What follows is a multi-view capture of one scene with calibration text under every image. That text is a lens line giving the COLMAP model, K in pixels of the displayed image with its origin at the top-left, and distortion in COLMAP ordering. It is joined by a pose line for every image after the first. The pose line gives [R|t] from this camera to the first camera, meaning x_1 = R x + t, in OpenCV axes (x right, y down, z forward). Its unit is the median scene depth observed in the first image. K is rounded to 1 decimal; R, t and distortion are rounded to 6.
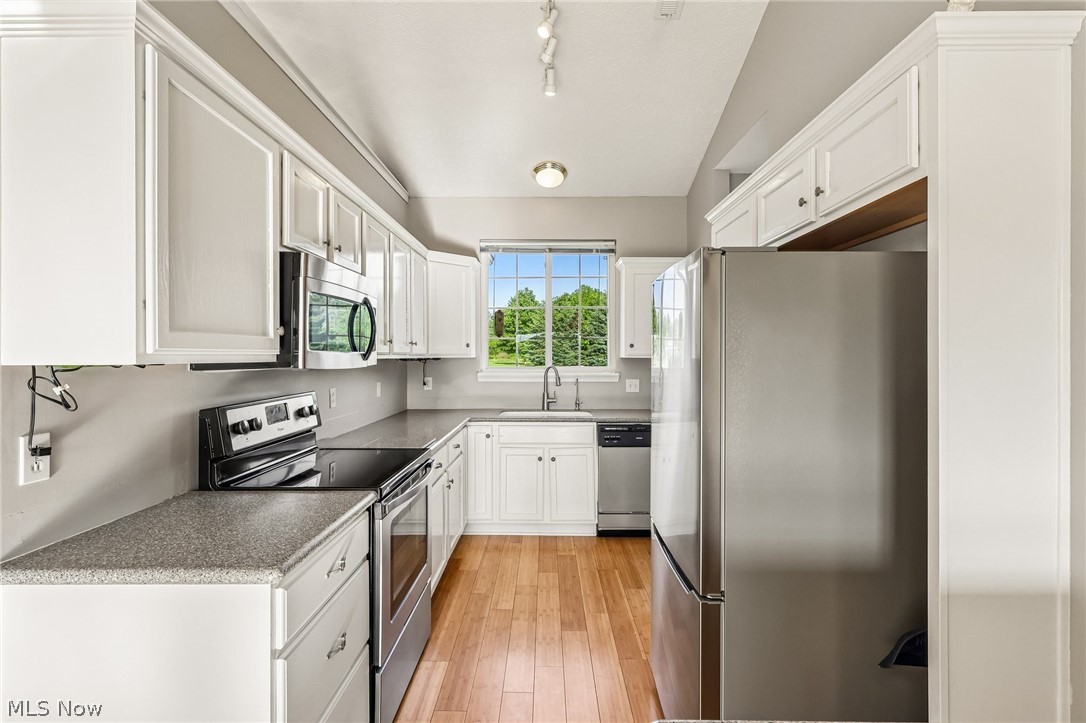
lens RADIAL K [[517.8, 0, 543.2], [0, 517.8, 355.8], [0, 0, 1]] dist [0.000001, -0.000489]
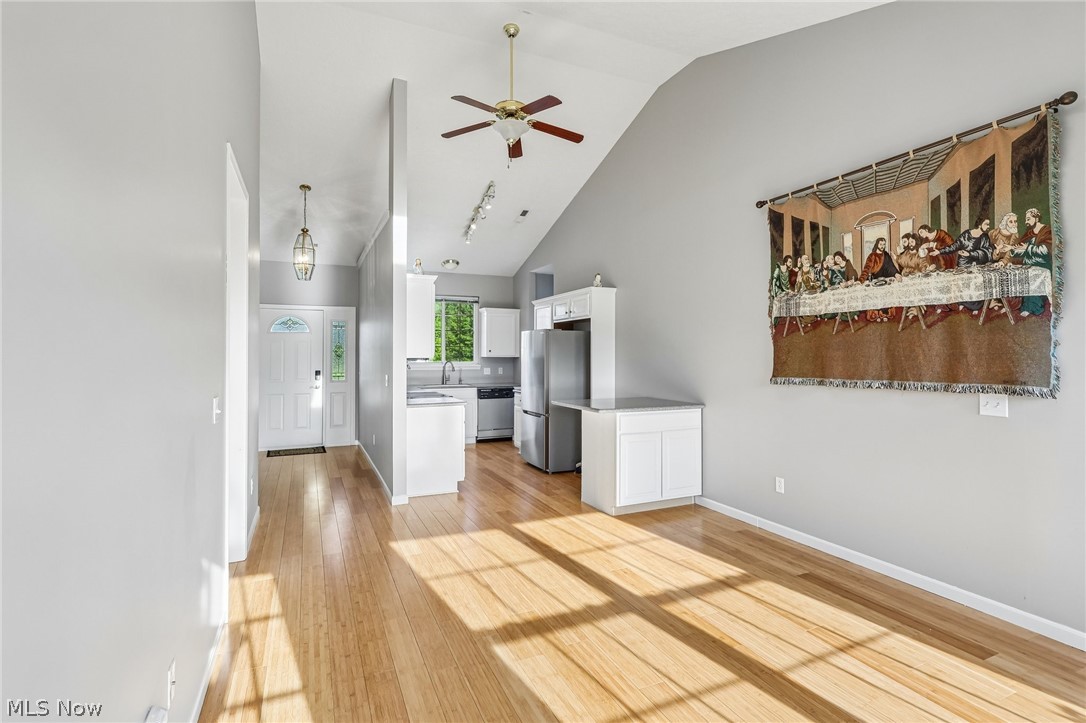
lens RADIAL K [[517.8, 0, 543.2], [0, 517.8, 355.8], [0, 0, 1]] dist [0.000001, -0.000489]
pose [[0.906676, -0.002902, 0.421818, -0.541884], [0.003697, 0.999993, -0.001068, 0.002578], [-0.421812, 0.002528, 0.906680, -1.022191]]
